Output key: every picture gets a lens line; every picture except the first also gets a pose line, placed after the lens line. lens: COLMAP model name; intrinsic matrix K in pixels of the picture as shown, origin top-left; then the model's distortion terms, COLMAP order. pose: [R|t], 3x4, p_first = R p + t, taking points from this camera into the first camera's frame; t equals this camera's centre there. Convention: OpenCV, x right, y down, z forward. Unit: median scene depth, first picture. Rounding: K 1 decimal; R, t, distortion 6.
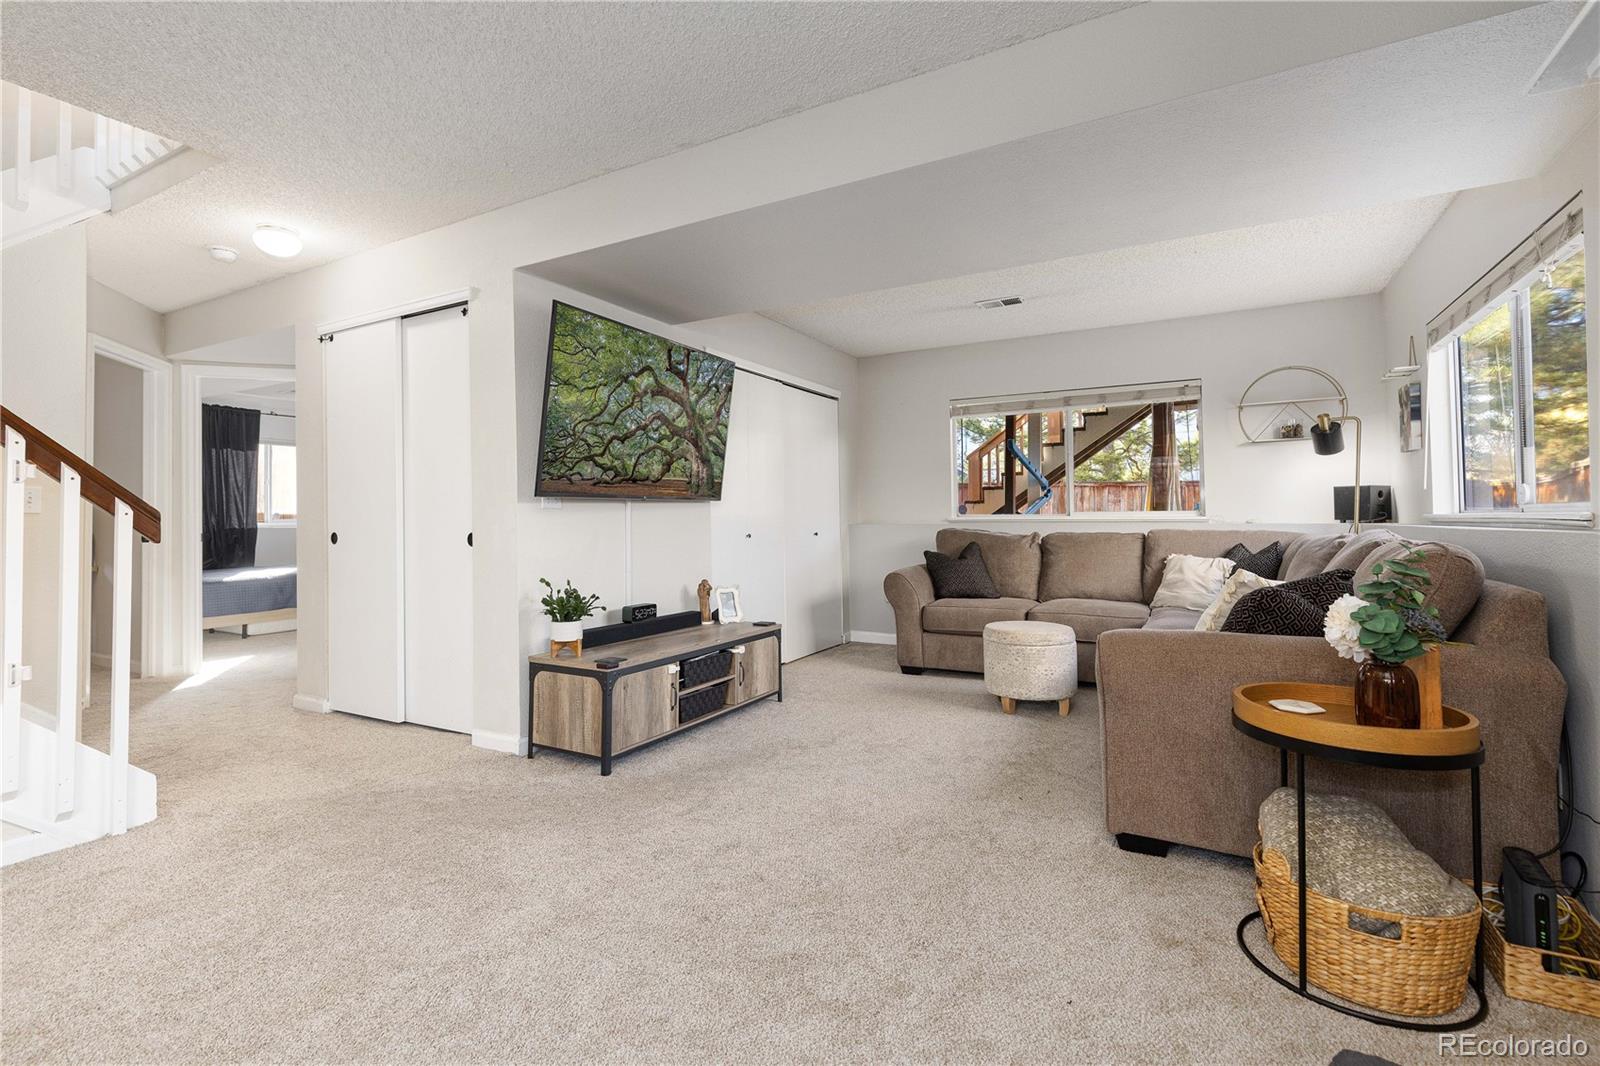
lens RADIAL K [[729.7, 0, 794.6], [0, 729.7, 493.8], [0, 0, 1]] dist [0.013725, -0.000107]
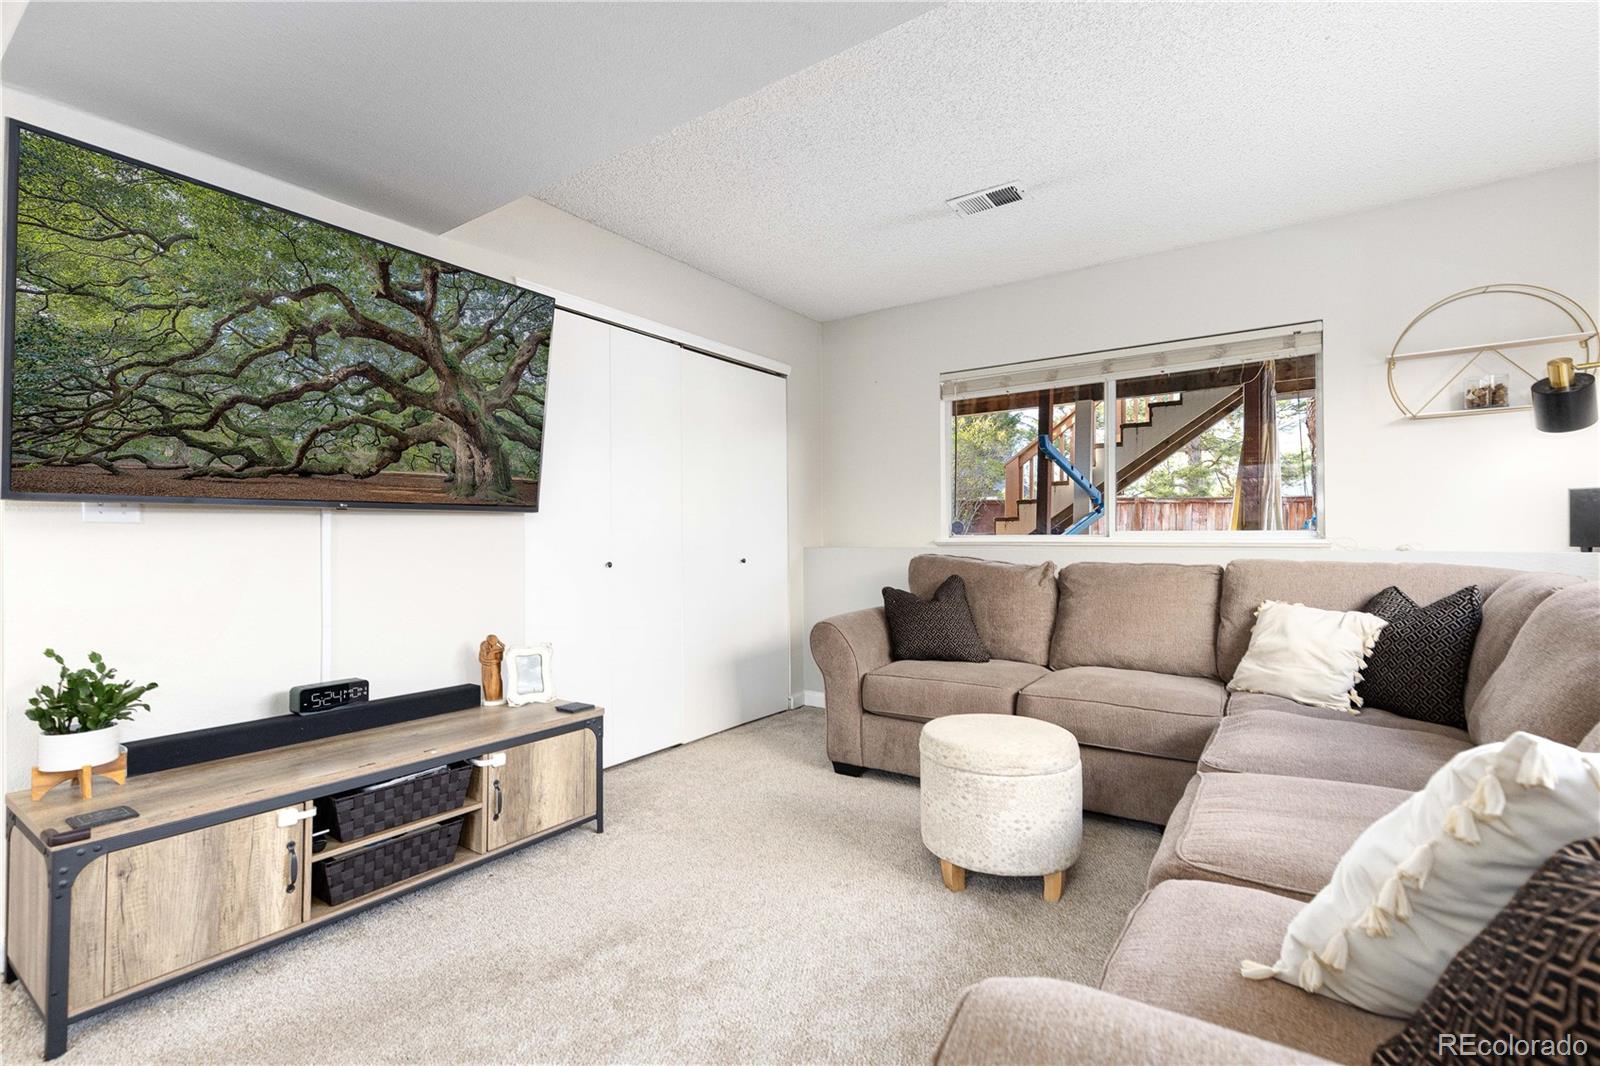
lens RADIAL K [[726.6, 0, 781.1], [0, 726.6, 522.6], [0, 0, 1]] dist [0.012649, 0.000536]
pose [[0.993414, 0.001359, -0.114572, 0.207162], [0.000134, 0.999915, 0.013023, 0.009934], [0.114580, -0.012953, 0.993330, 0.396835]]
